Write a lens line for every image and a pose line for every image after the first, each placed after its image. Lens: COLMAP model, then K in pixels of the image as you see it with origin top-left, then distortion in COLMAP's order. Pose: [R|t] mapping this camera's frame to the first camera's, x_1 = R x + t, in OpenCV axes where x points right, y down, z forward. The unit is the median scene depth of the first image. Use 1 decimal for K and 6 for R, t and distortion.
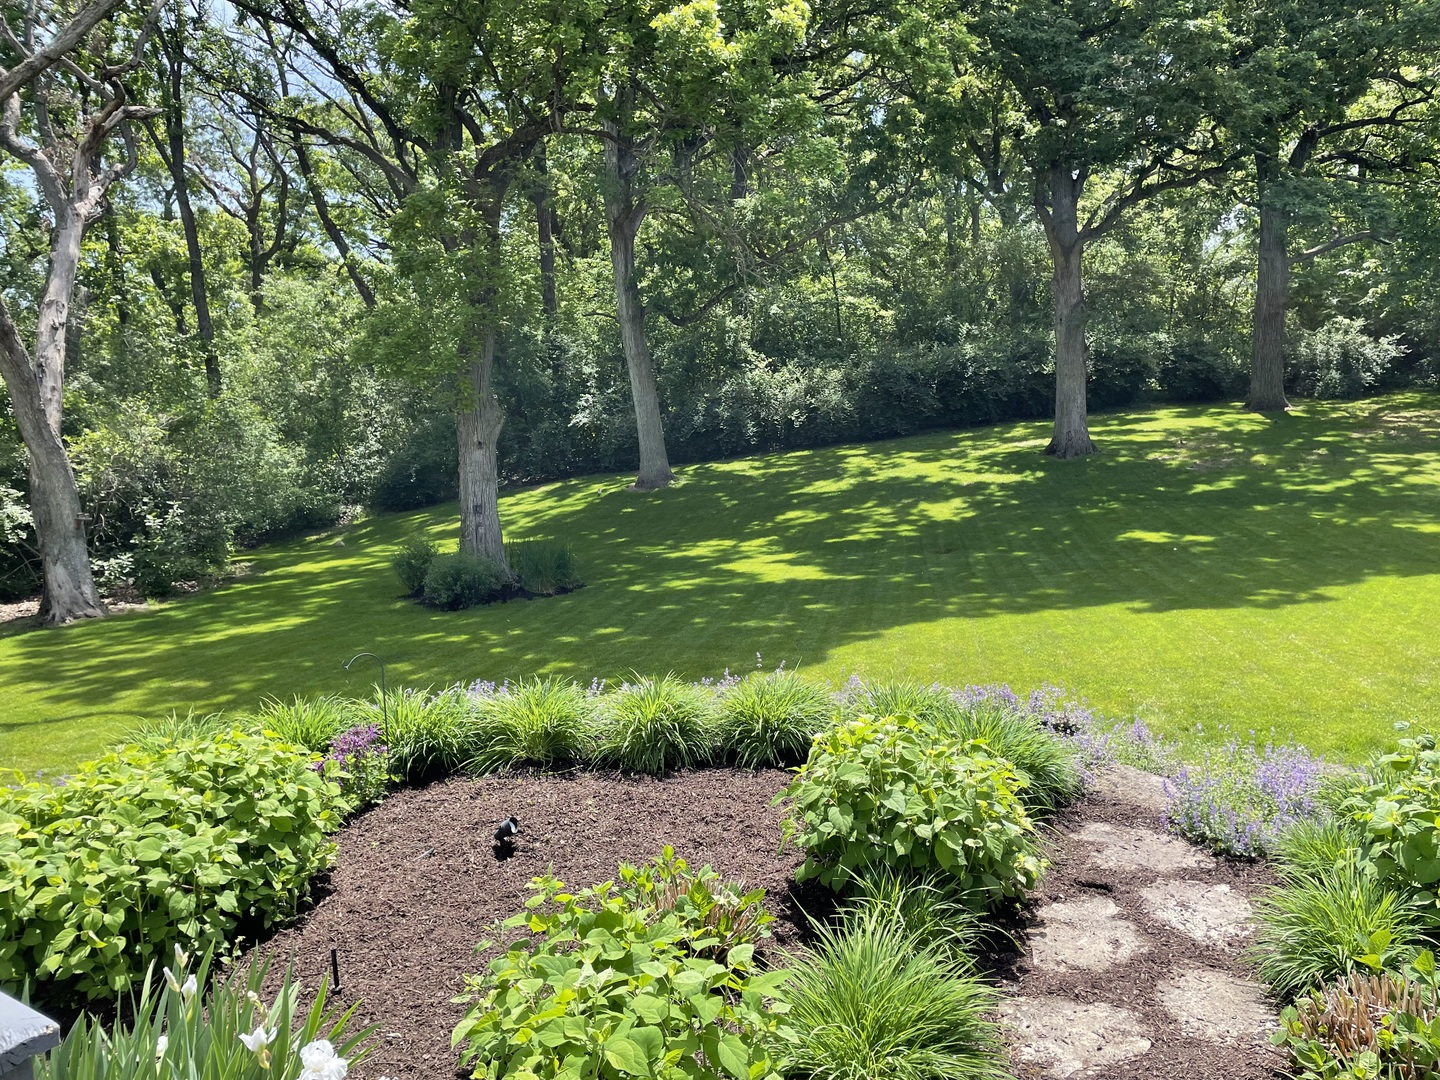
lens RADIAL K [[1082.3, 0, 725.7], [0, 1082.3, 537.5], [0, 0, 1]] dist [0.106507, -0.159762]
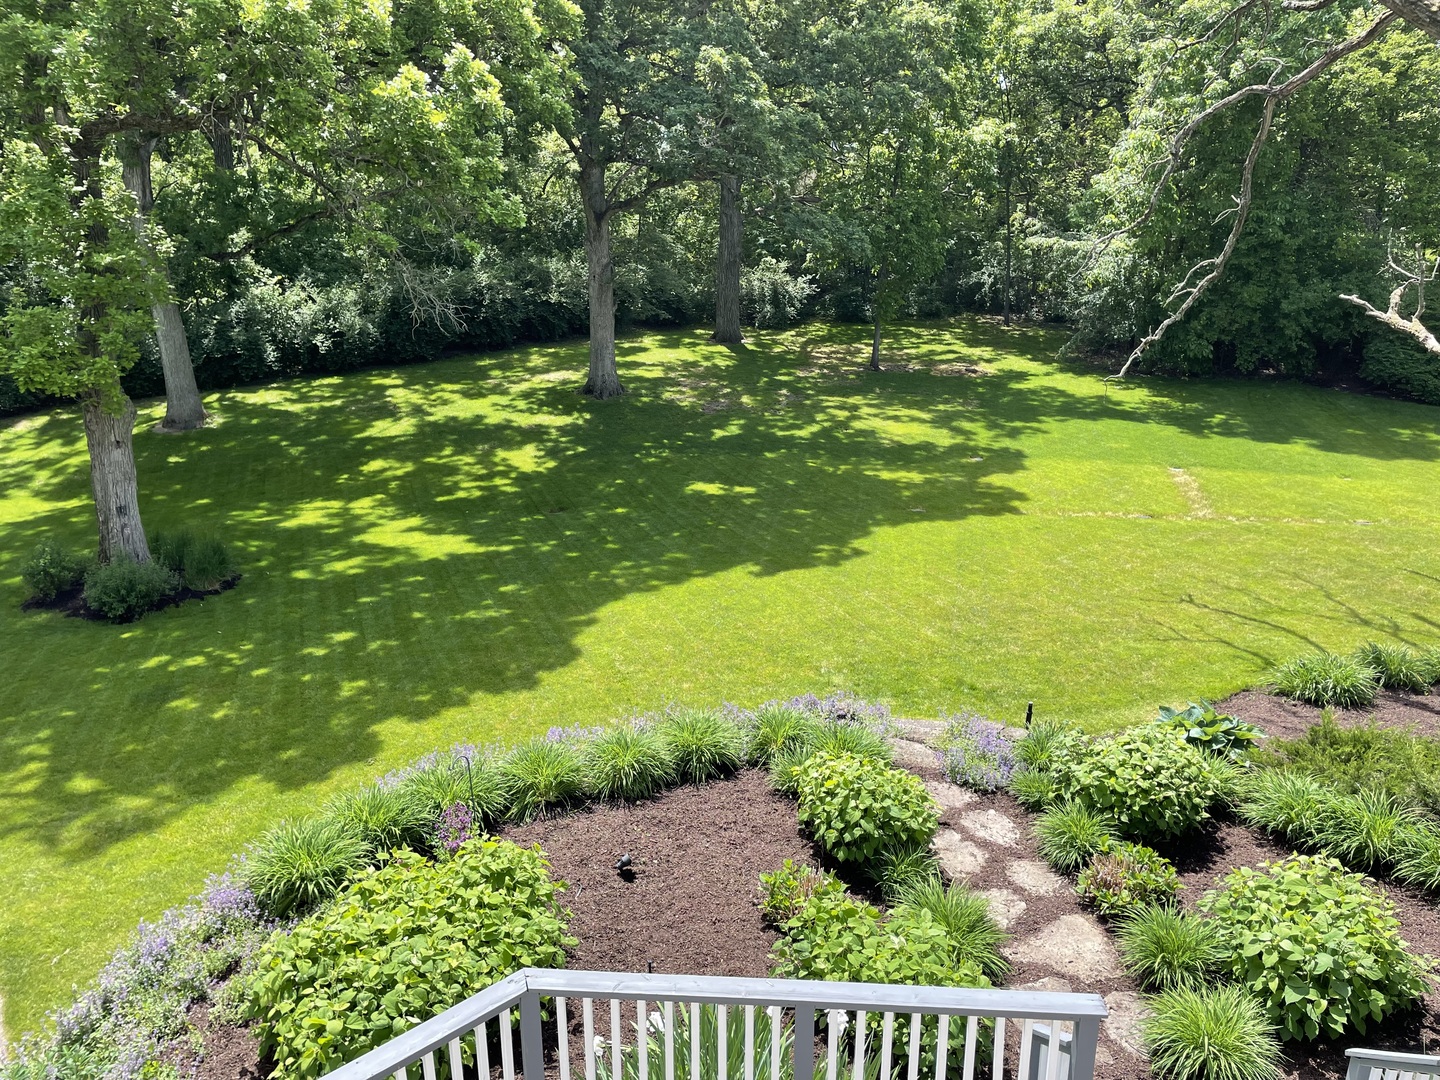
lens RADIAL K [[1082.3, 0, 725.7], [0, 1082.3, 537.5], [0, 0, 1]] dist [0.106507, -0.159762]
pose [[0.866771, -0.080070, 0.492237, -0.137064], [0.017630, 0.991330, 0.130210, -0.067008], [-0.498395, -0.104184, 0.860667, -0.063508]]
